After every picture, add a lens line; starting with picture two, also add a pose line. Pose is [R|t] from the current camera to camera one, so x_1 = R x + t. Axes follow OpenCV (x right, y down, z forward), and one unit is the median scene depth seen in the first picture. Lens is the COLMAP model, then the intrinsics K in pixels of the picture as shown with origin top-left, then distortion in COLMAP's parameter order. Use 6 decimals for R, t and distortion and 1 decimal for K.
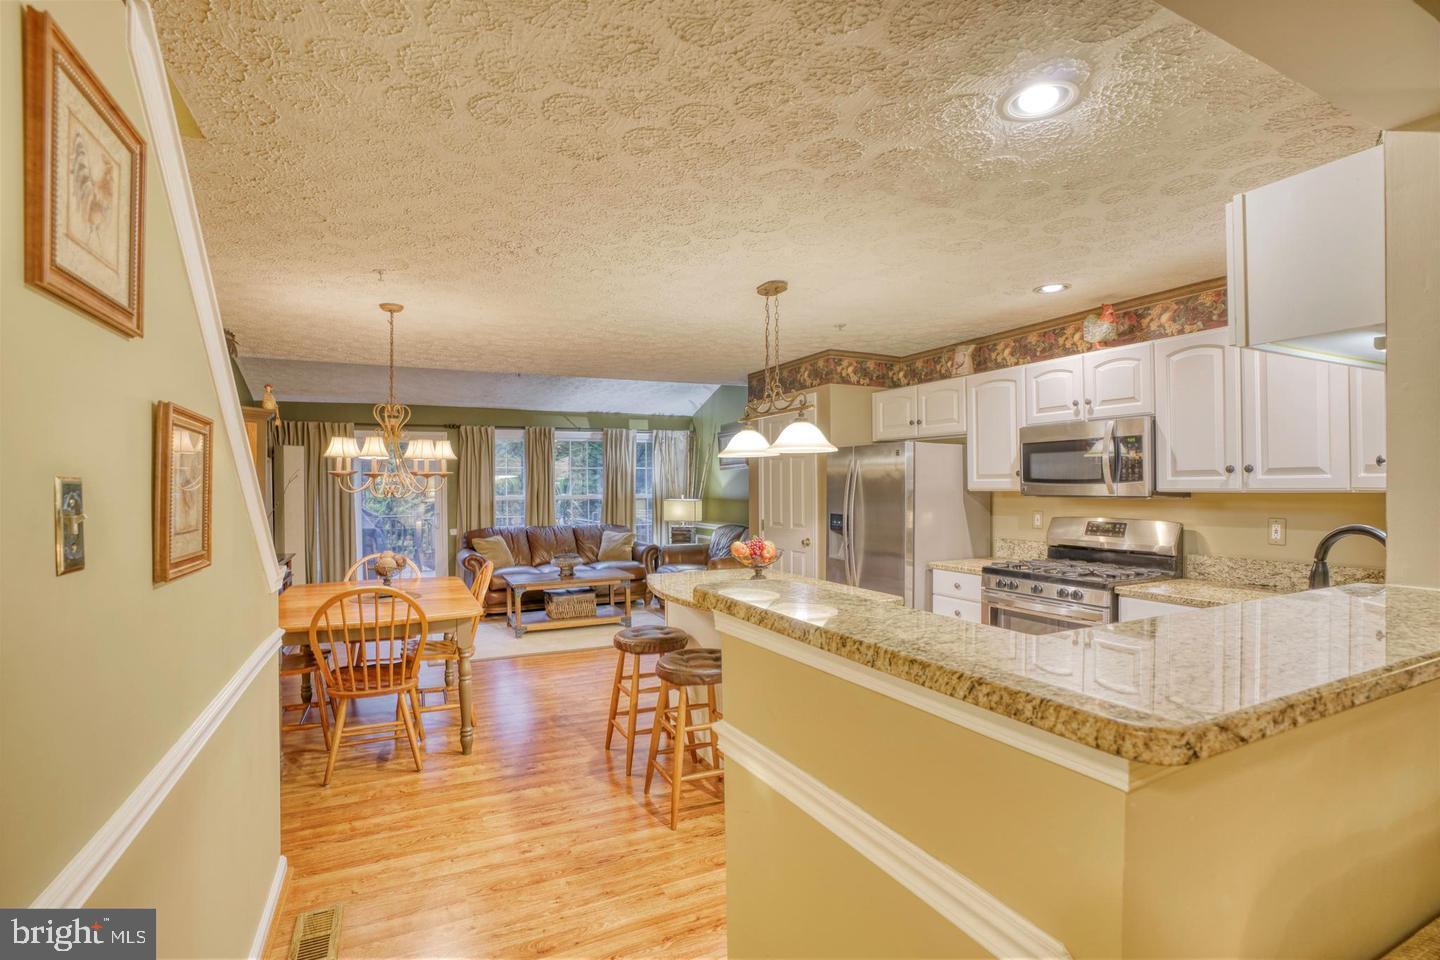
lens RADIAL K [[664.0, 0, 710.3], [0, 664.0, 484.6], [0, 0, 1]] dist [-0.073880, 0.030576]
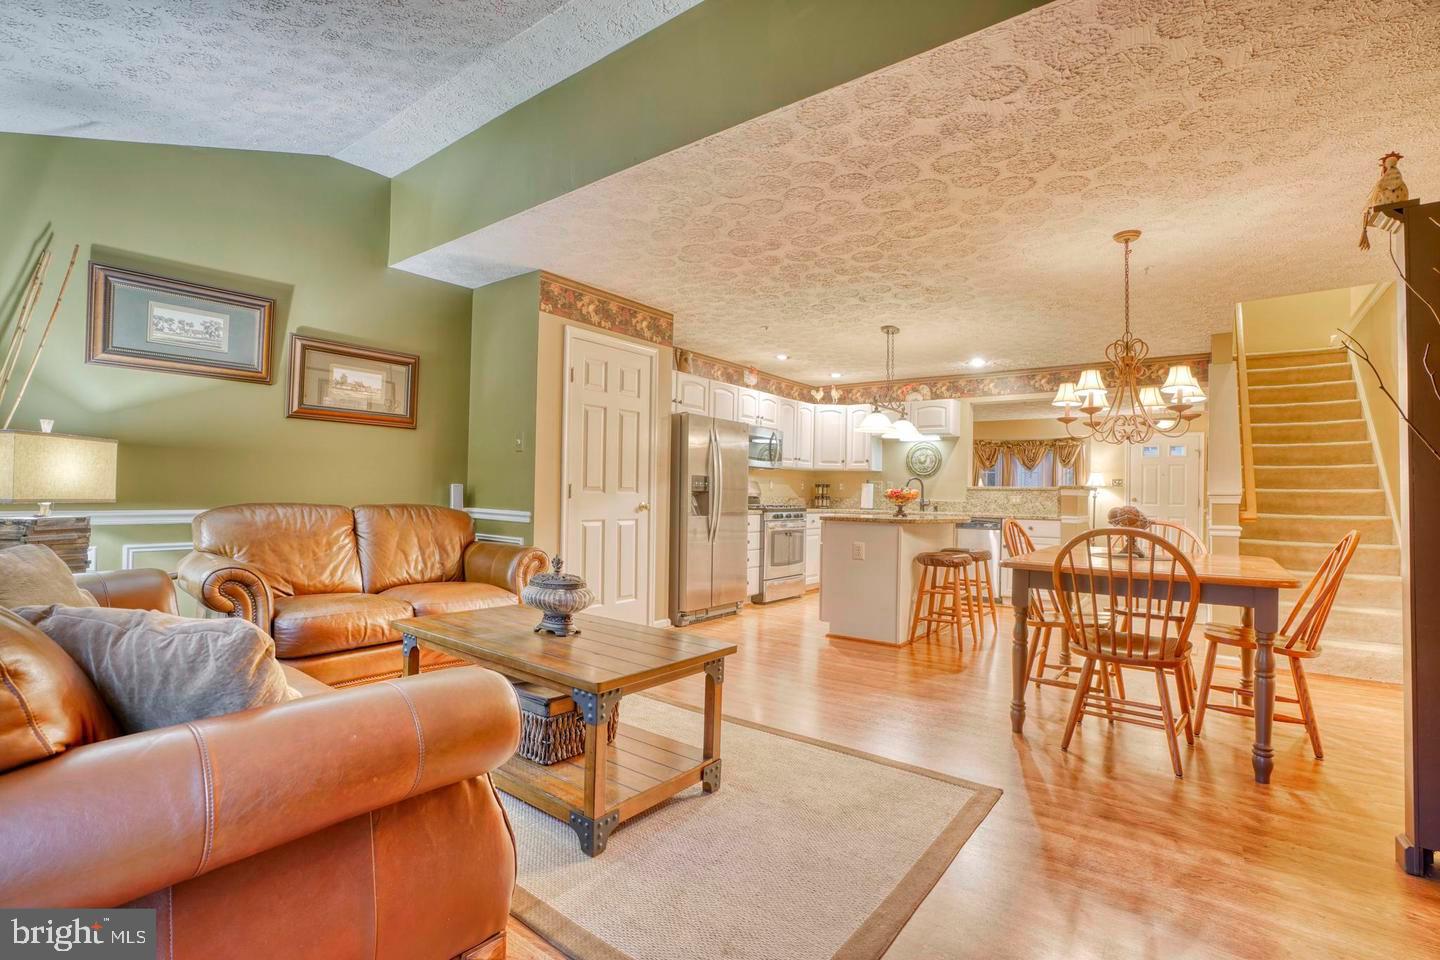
lens RADIAL K [[664.0, 0, 710.3], [0, 664.0, 484.6], [0, 0, 1]] dist [-0.073880, 0.030576]
pose [[-0.436984, 0.001220, 0.899469, -0.575513], [-0.029242, 0.999451, -0.015562, 0.053972], [-0.898994, -0.033103, -0.436708, 1.050183]]
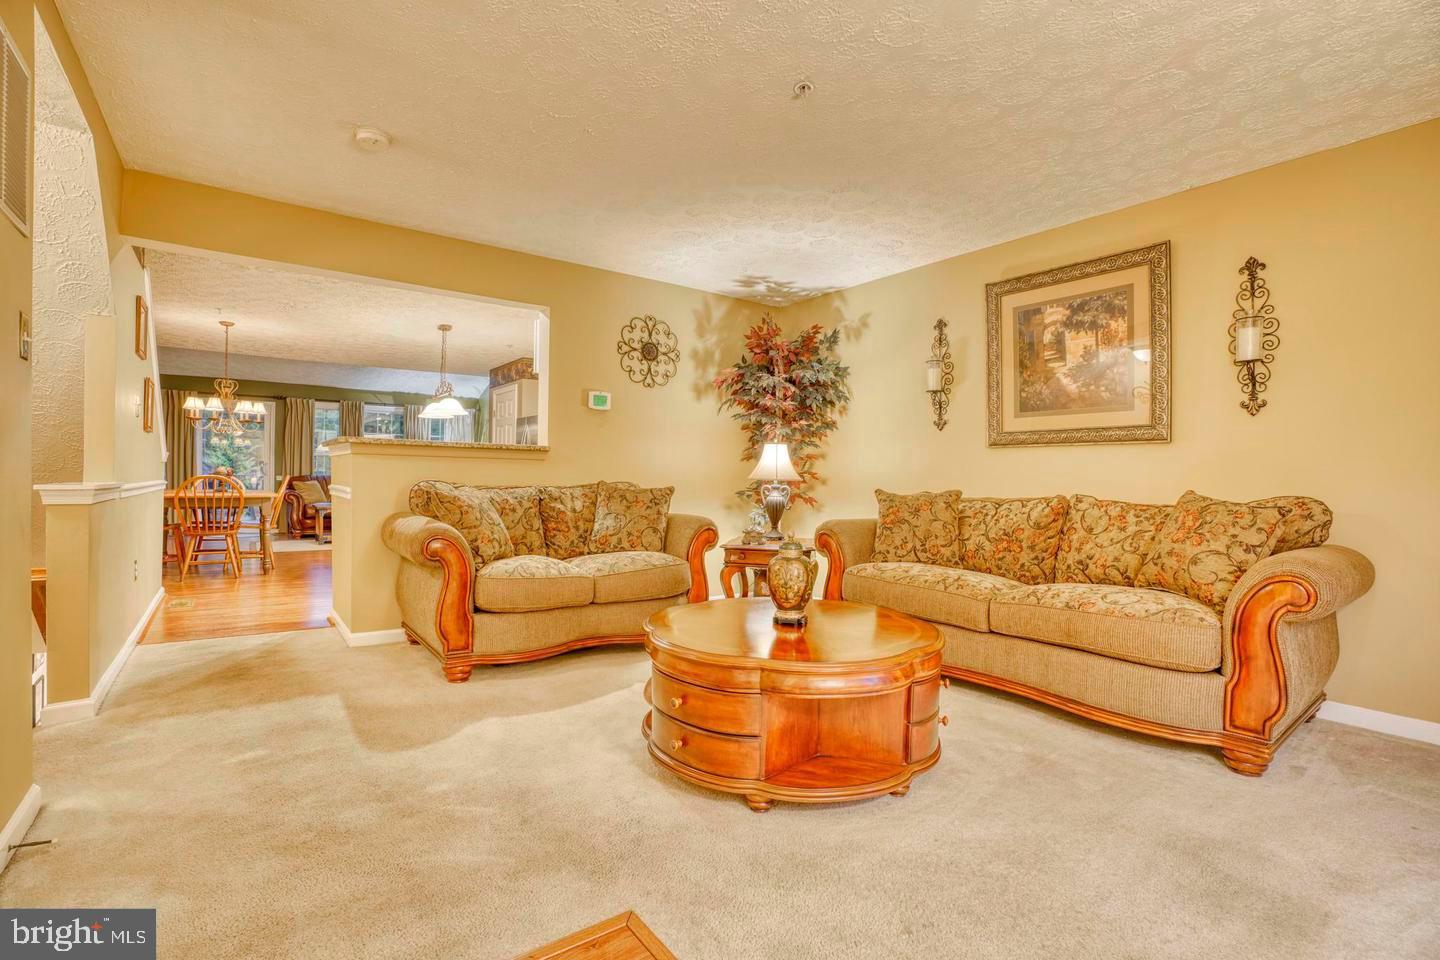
lens RADIAL K [[664.0, 0, 710.3], [0, 664.0, 484.6], [0, 0, 1]] dist [-0.073880, 0.030576]
pose [[0.982903, 0.023047, 0.182677, 0.261057], [-0.025497, 0.999614, 0.011071, 0.057299], [-0.182351, -0.015539, 0.983111, -0.507173]]
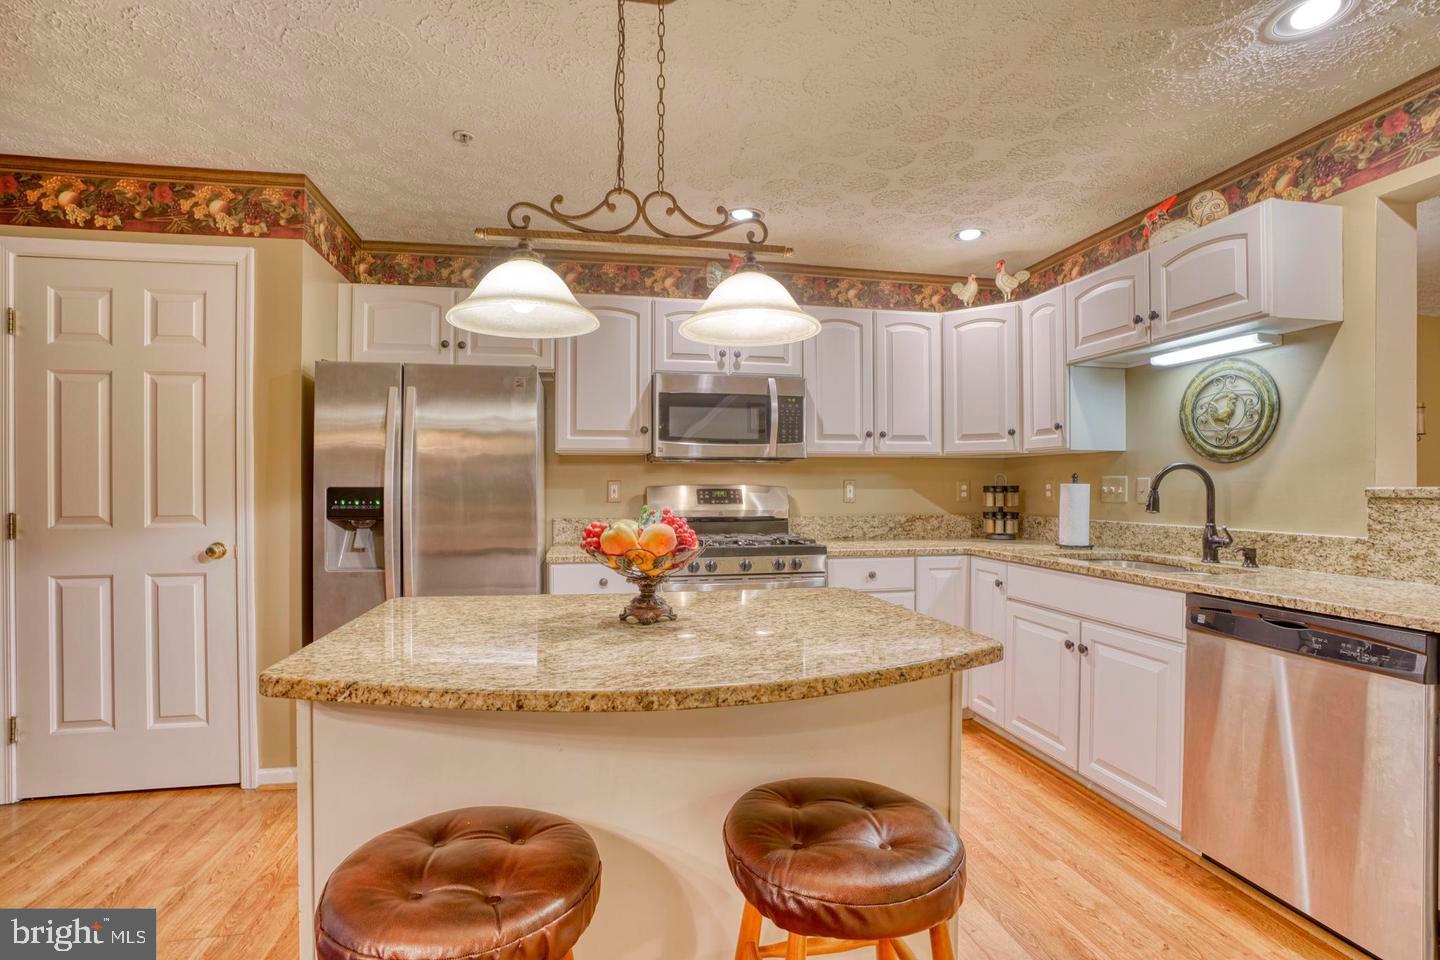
lens RADIAL K [[678.7, 0, 703.0], [0, 678.7, 484.3], [0, 0, 1]] dist [-0.036476, 0.014837]
pose [[0.279140, 0.002228, 0.960248, -0.180476], [-0.006770, 0.999977, -0.000352, 0.028850], [-0.960227, -0.006403, 0.279148, 0.415707]]
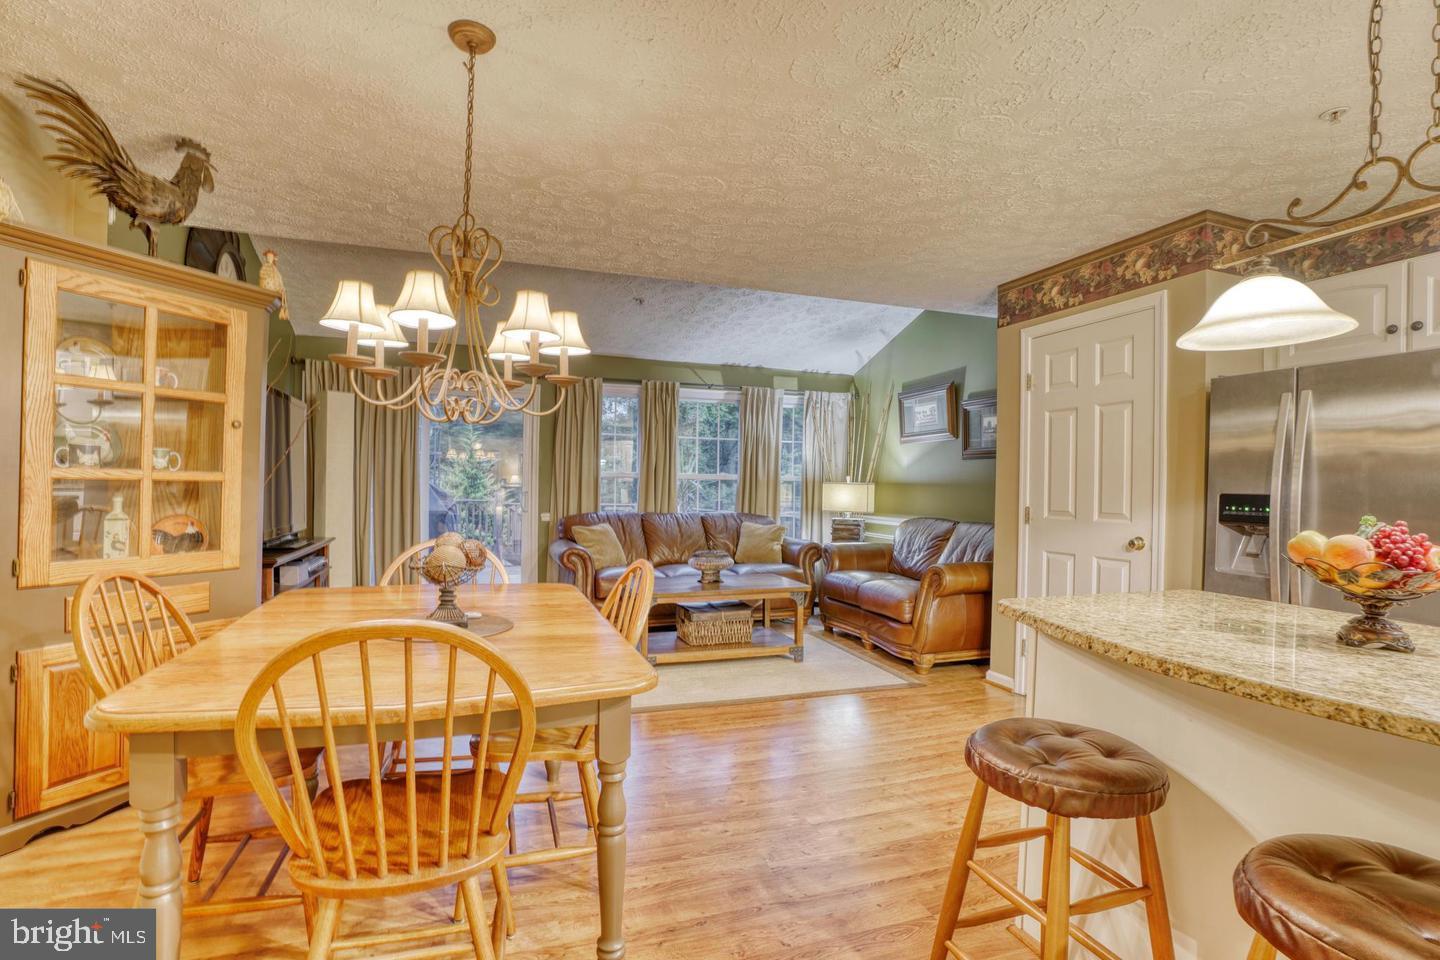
lens RADIAL K [[683.3, 0, 712.4], [0, 683.3, 482.3], [0, 0, 1]] dist [-0.077677, 0.035023]
pose [[0.993526, 0.024044, -0.111032, -0.135748], [-0.024283, 0.999705, -0.000799, 0.033203], [0.110980, 0.003490, 0.993817, 0.289373]]
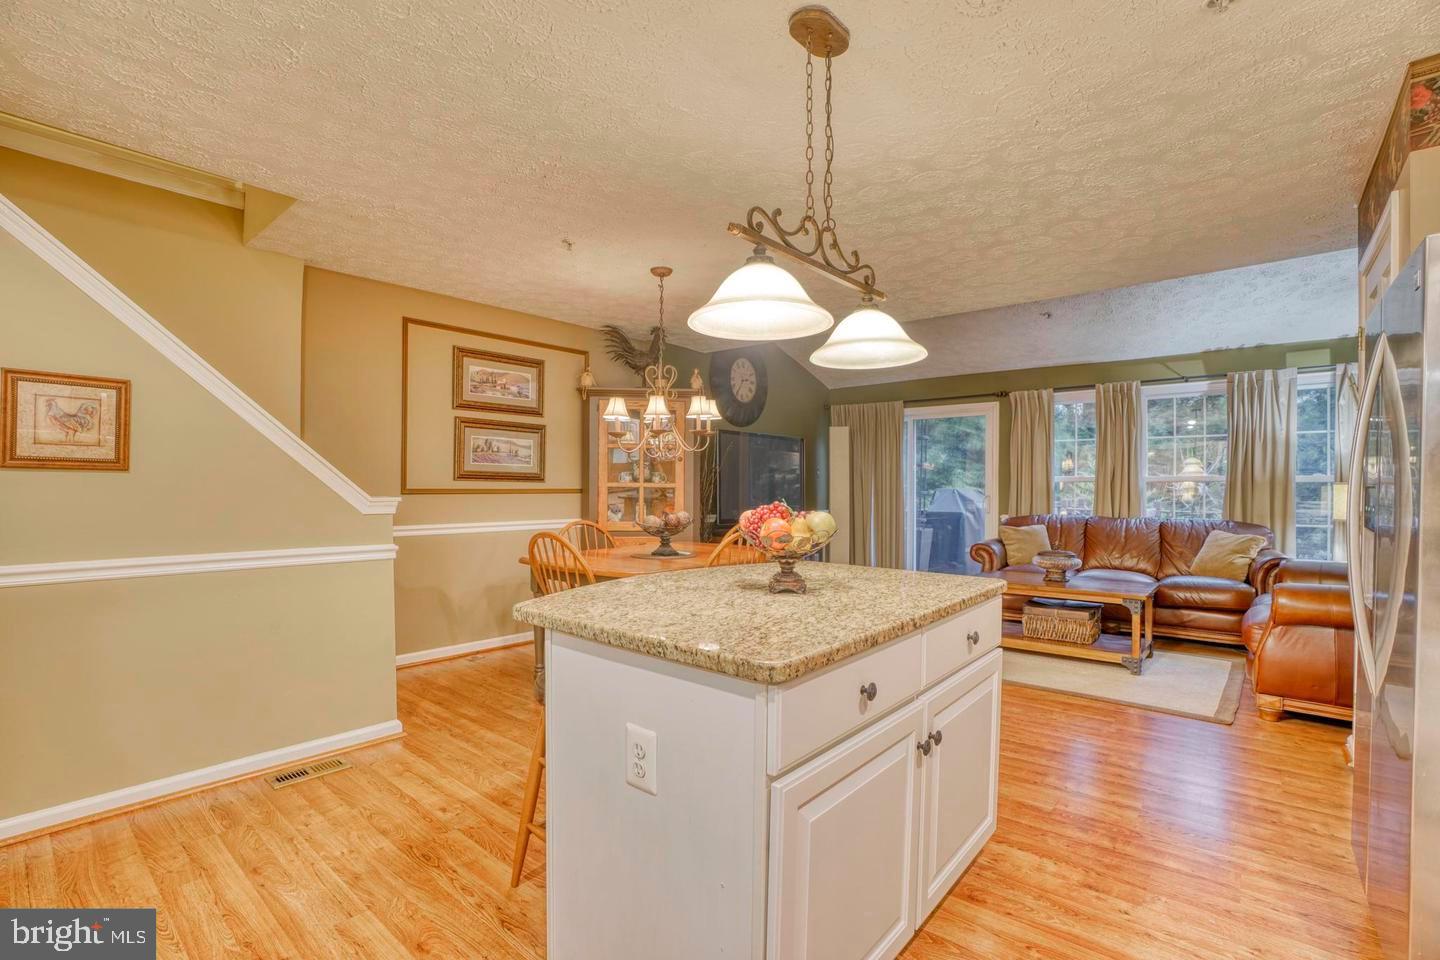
lens RADIAL K [[664.0, 0, 710.3], [0, 664.0, 484.6], [0, 0, 1]] dist [-0.073880, 0.030576]
pose [[0.393571, 0.008251, -0.919257, 0.277483], [-0.006072, 0.999961, 0.006376, 0.029964], [0.919274, 0.003072, 0.393606, 0.368922]]
